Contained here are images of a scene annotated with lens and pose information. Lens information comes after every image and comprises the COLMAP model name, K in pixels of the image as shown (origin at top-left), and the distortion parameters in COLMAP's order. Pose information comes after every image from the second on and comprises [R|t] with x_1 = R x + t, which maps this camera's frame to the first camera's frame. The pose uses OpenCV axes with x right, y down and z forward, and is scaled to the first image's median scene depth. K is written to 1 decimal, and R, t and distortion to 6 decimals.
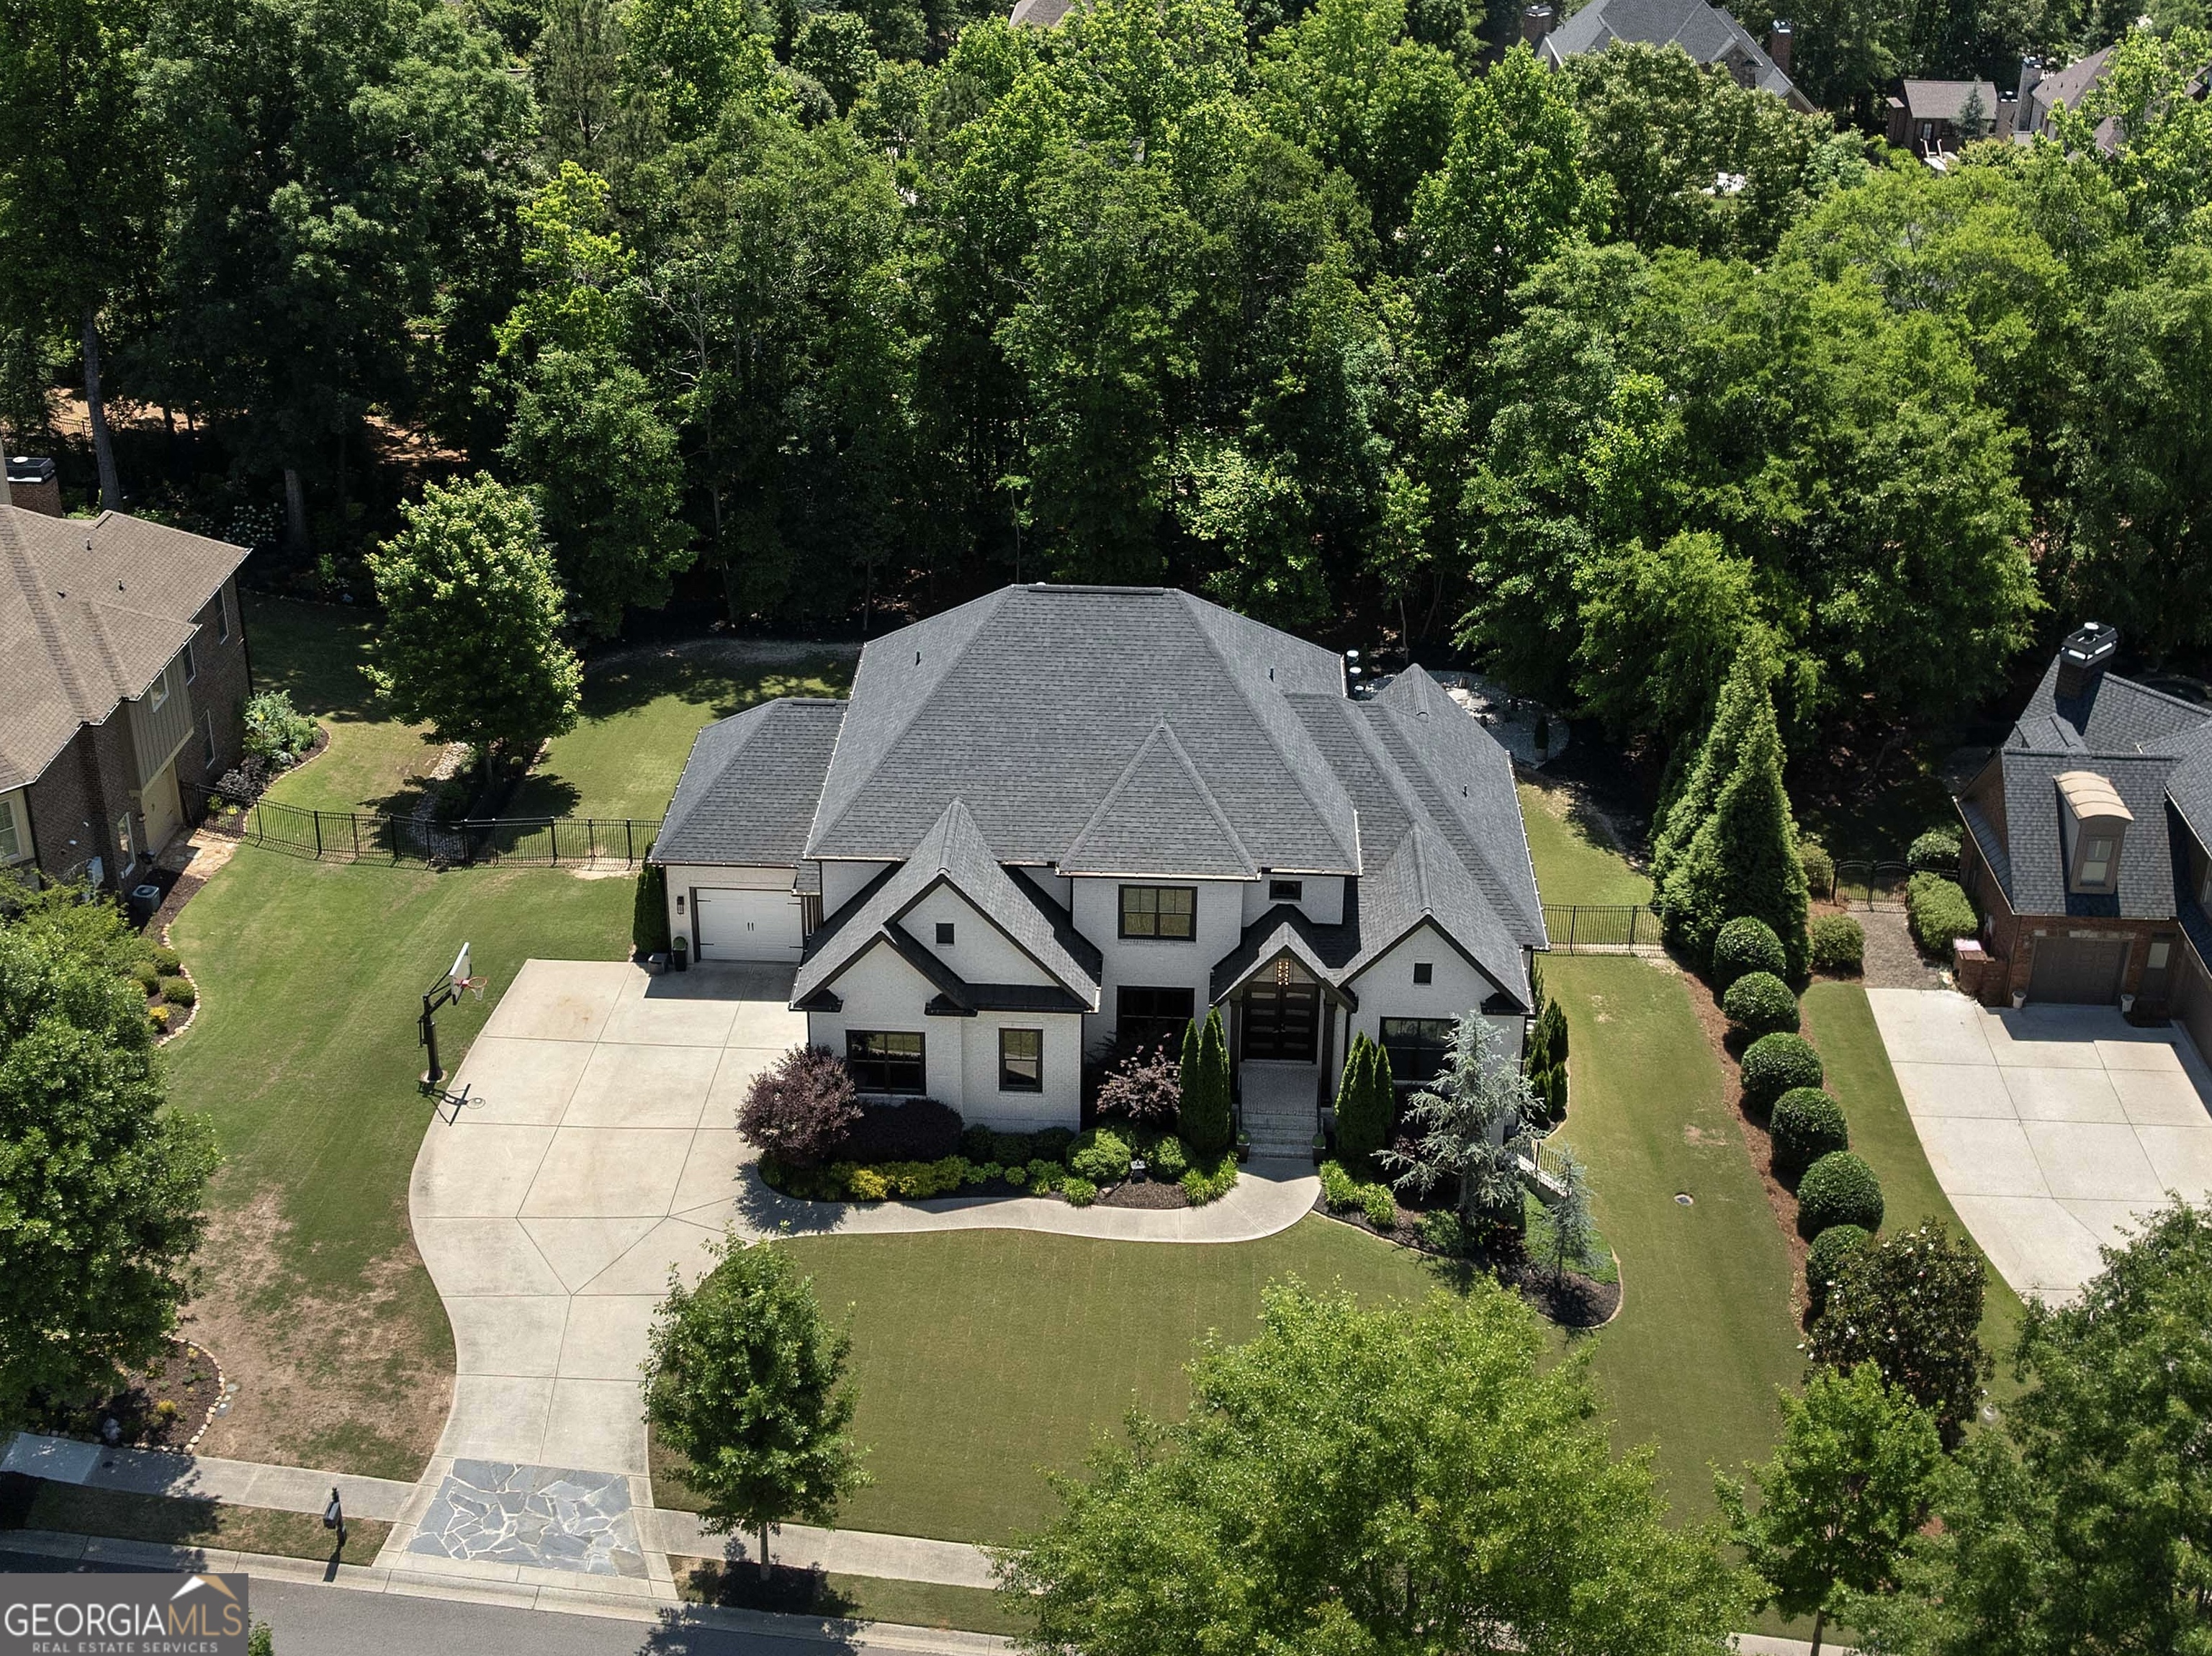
lens RADIAL K [[2598.2, 0, 1098.3], [0, 2598.2, 667.8], [0, 0, 1]] dist [0.002402, -0.049062]
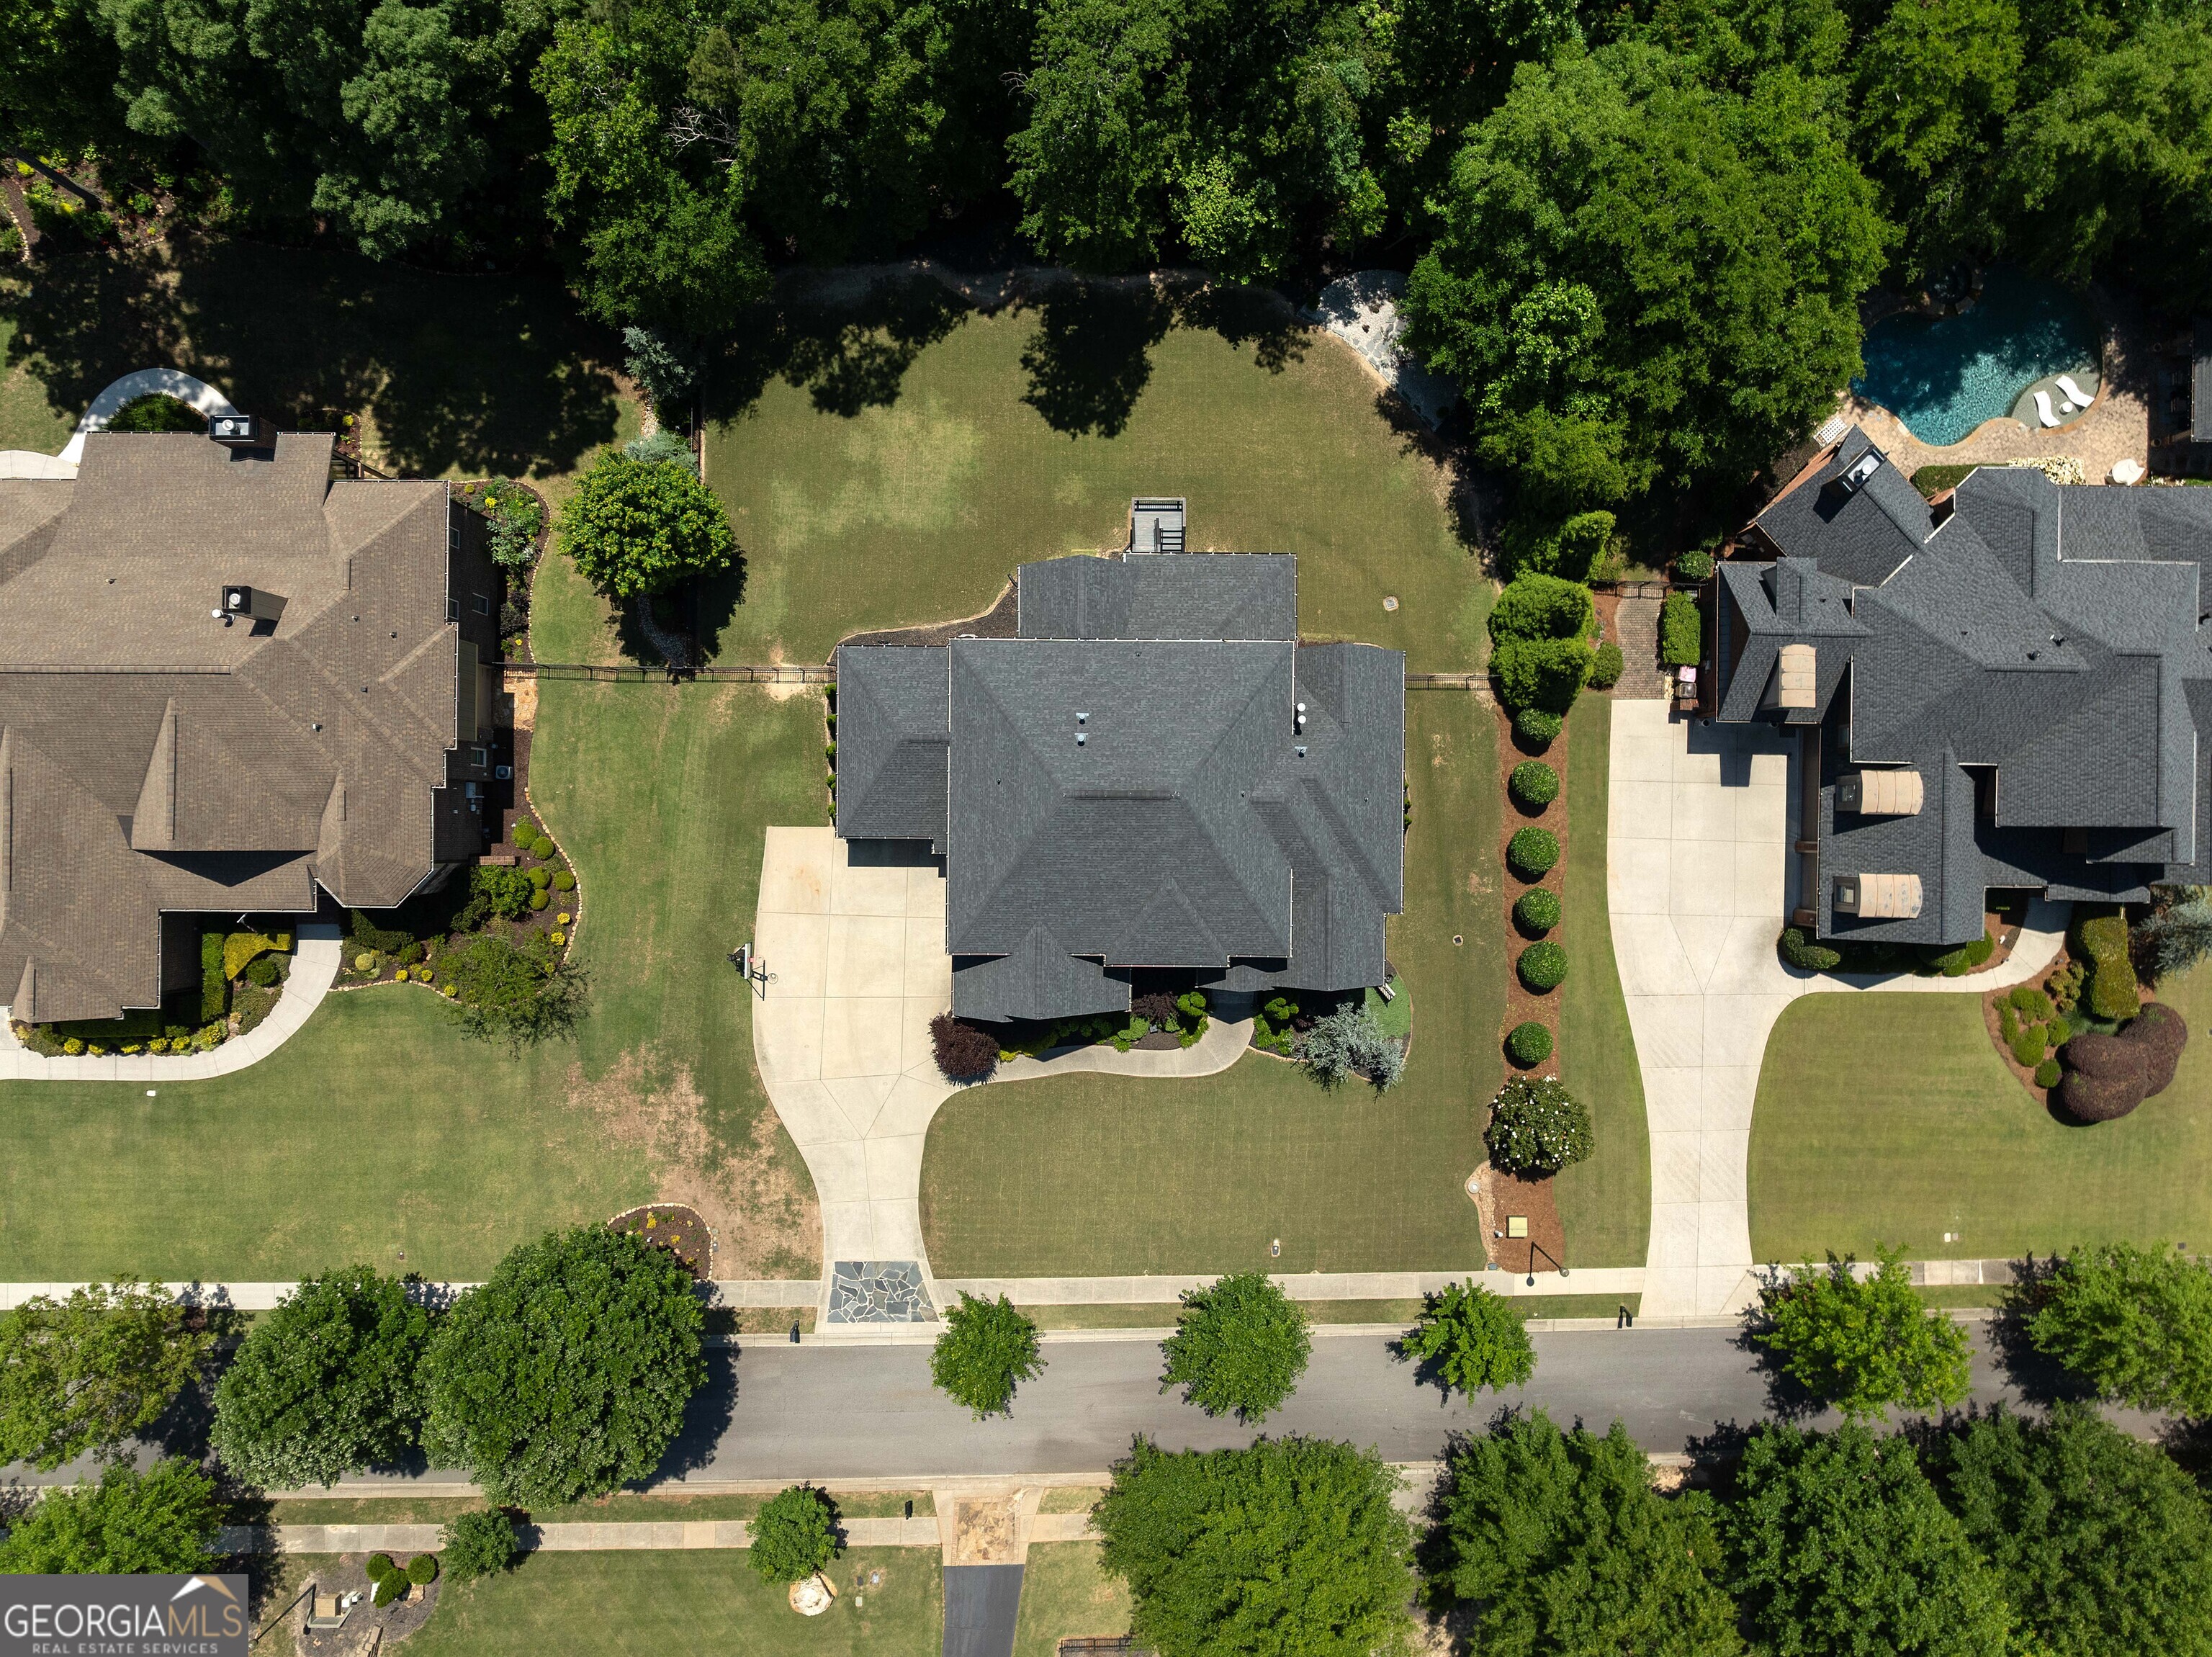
lens RADIAL K [[1547.9, 0, 1106.0], [0, 1547.9, 828.5], [0, 0, 1]] dist [-0.017975, -0.000729]
pose [[0.999390, -0.034264, -0.006803, -0.005041], [0.021012, 0.434056, 0.900641, -0.748791], [-0.027907, -0.900234, 0.434511, 0.588436]]
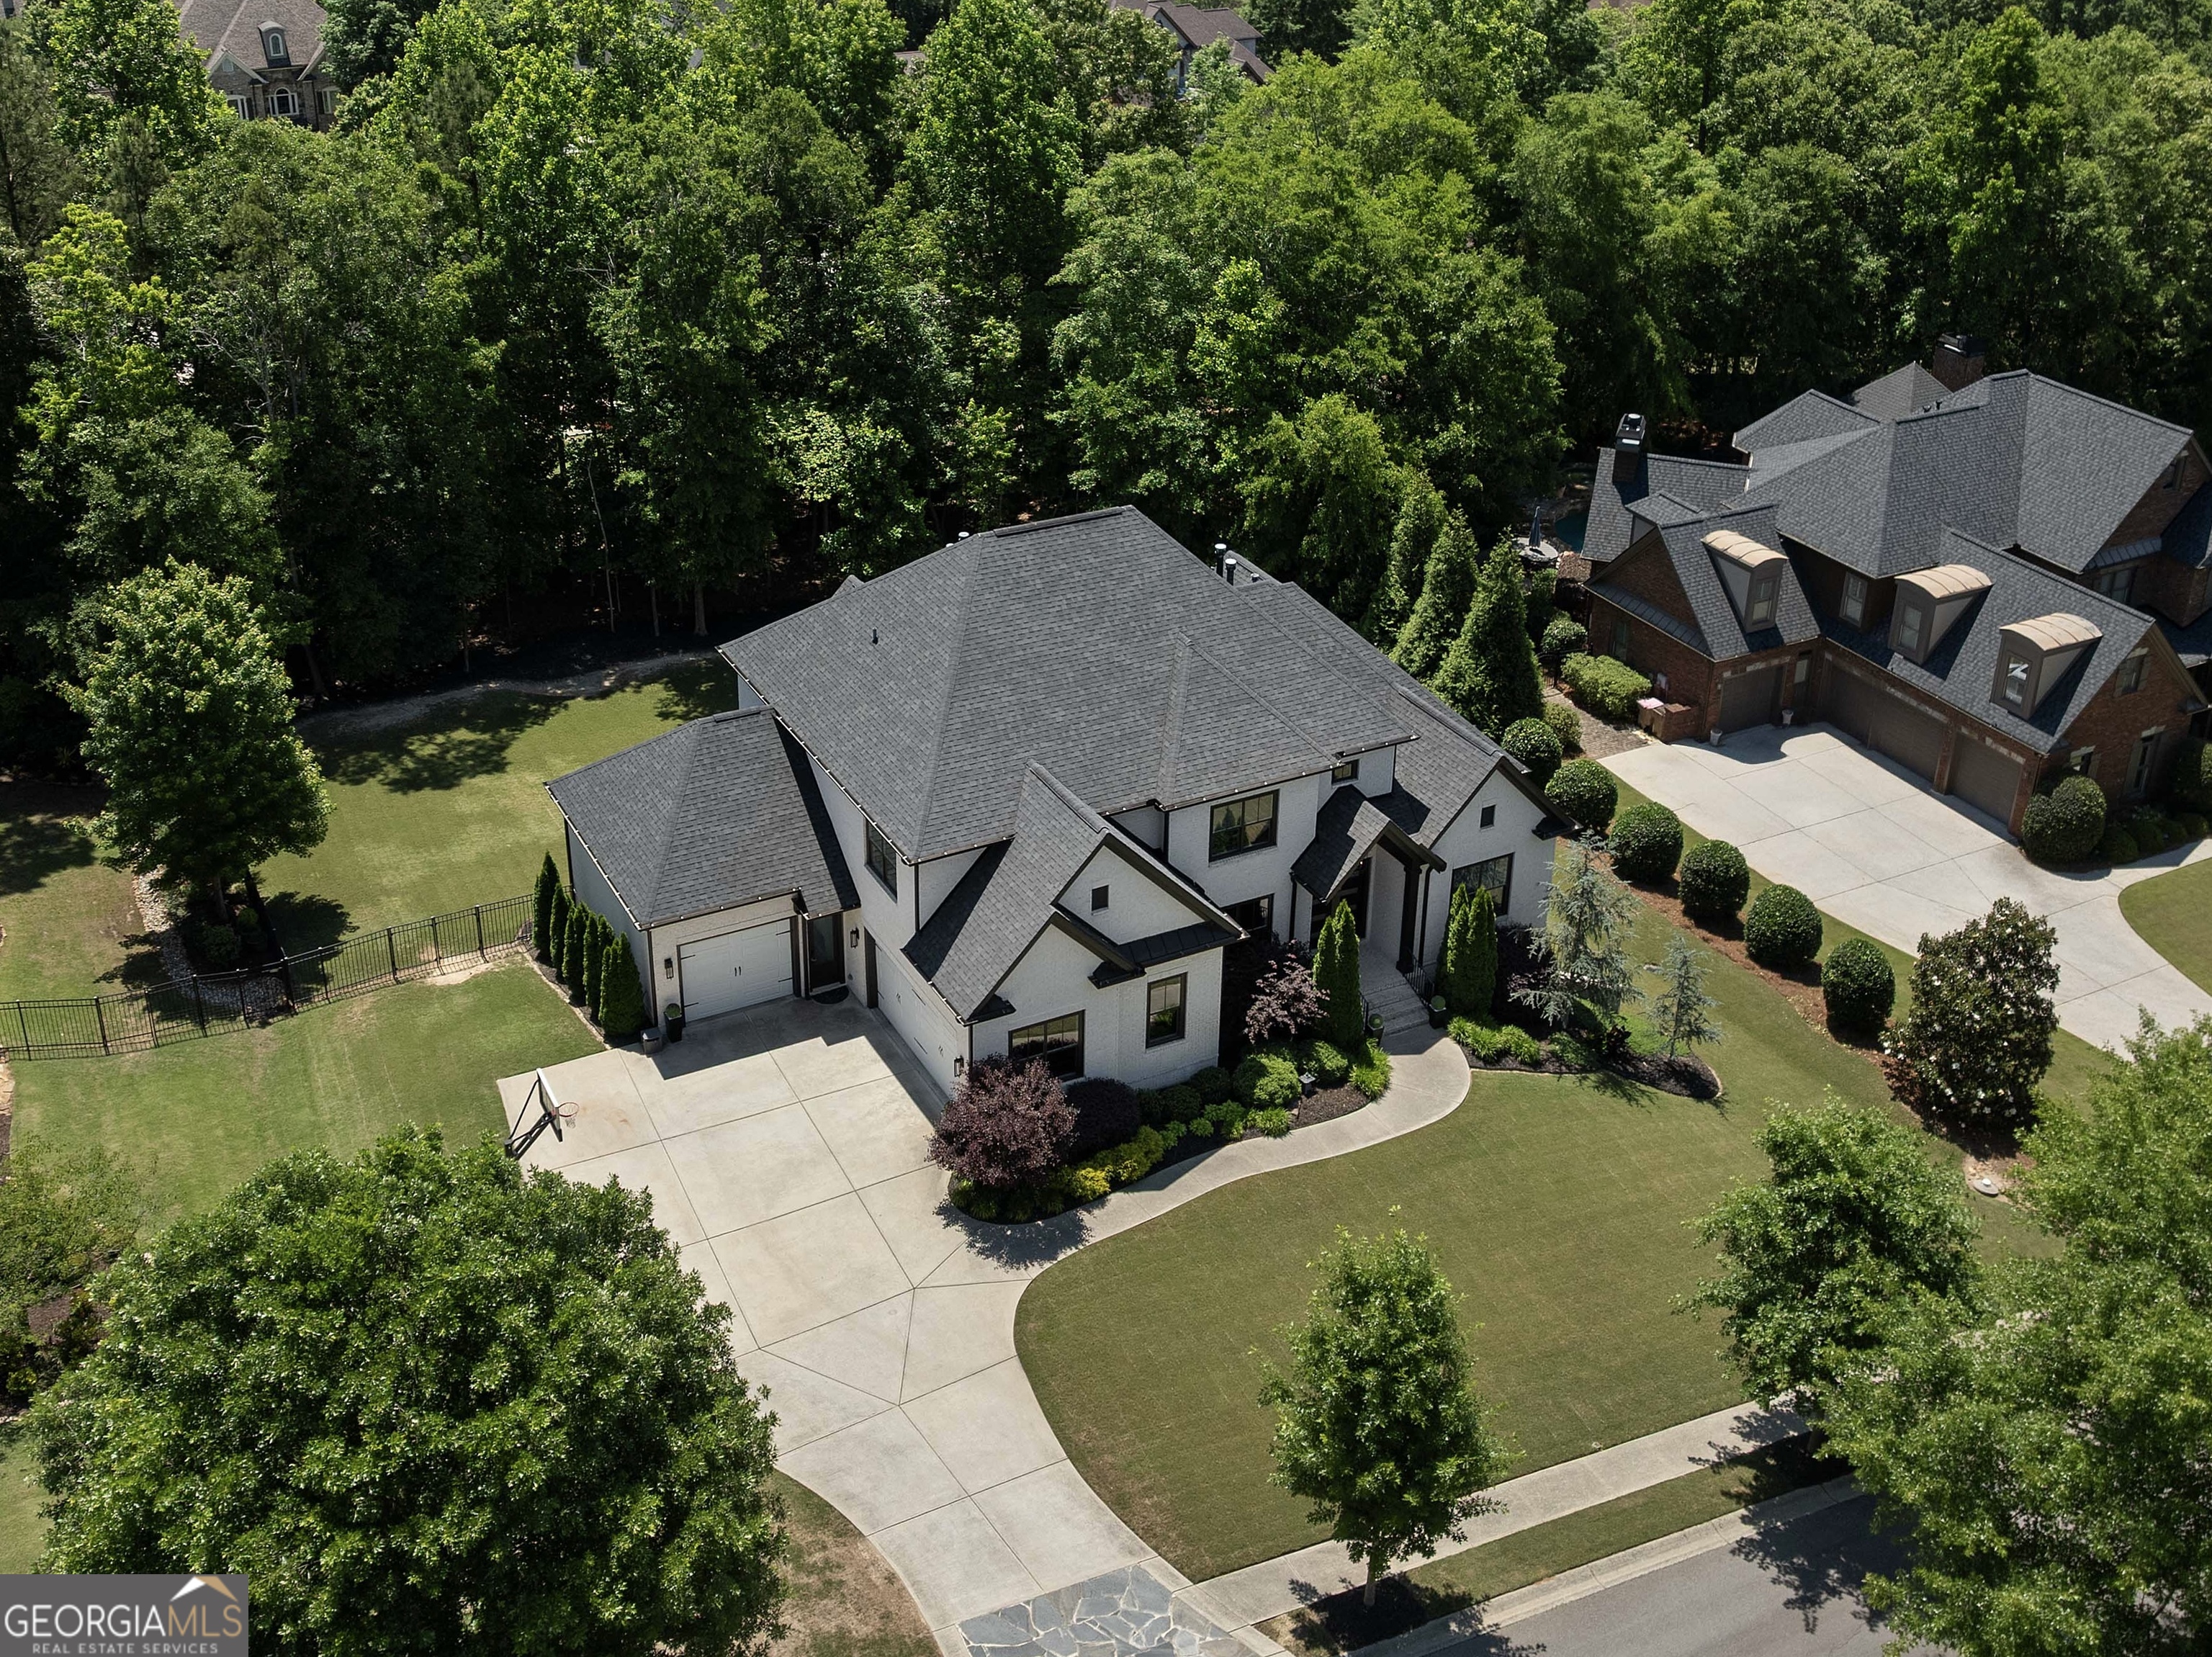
lens RADIAL K [[2306.9, 0, 1051.0], [0, 2306.9, 654.9], [0, 0, 1]] dist [-0.001372, -0.016838]
pose [[0.870843, -0.215887, 0.441618, -0.371763], [0.214098, 0.975286, 0.054586, -0.028054], [-0.442488, 0.047014, 0.895541, 0.232121]]
